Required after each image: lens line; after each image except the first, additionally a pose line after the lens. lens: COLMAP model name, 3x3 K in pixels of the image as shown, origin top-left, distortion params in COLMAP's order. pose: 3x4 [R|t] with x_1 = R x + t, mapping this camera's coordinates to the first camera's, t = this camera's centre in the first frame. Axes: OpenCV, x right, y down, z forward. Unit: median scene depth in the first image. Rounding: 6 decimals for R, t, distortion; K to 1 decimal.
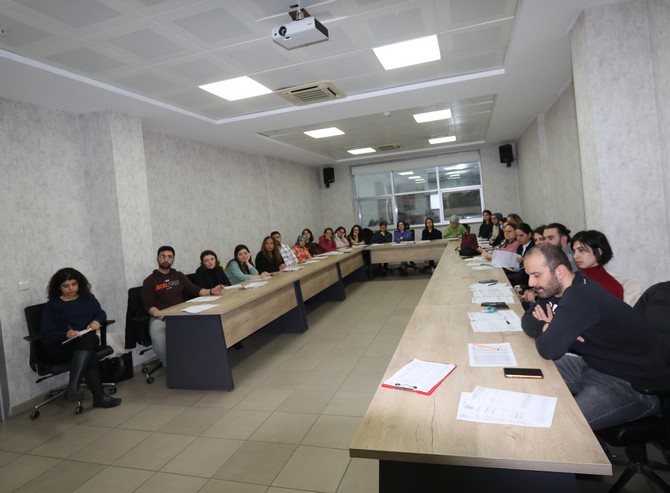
lens RADIAL K [[392.9, 0, 346.0], [0, 392.9, 245.3], [0, 0, 1]] dist [-0.010347, -0.001442]
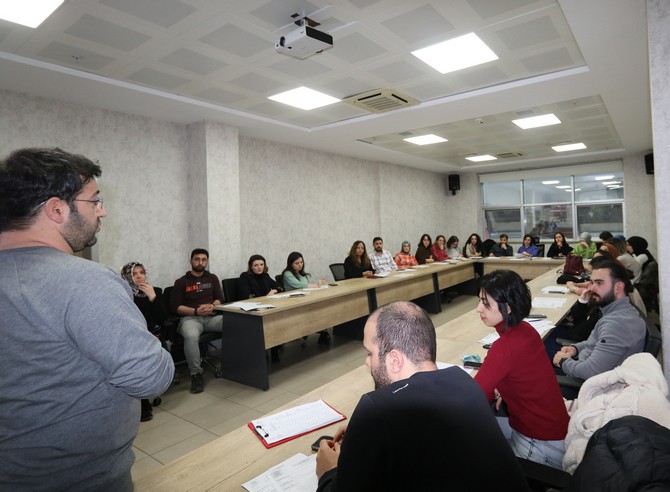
lens RADIAL K [[392.9, 0, 373.0], [0, 392.9, 246.3], [0, 0, 1]] dist [-0.010347, -0.001442]
pose [[0.957436, 0.074596, -0.278839, 0.180155], [-0.077102, 0.997021, 0.001986, -0.024346], [0.278156, 0.019597, 0.960336, 0.059254]]
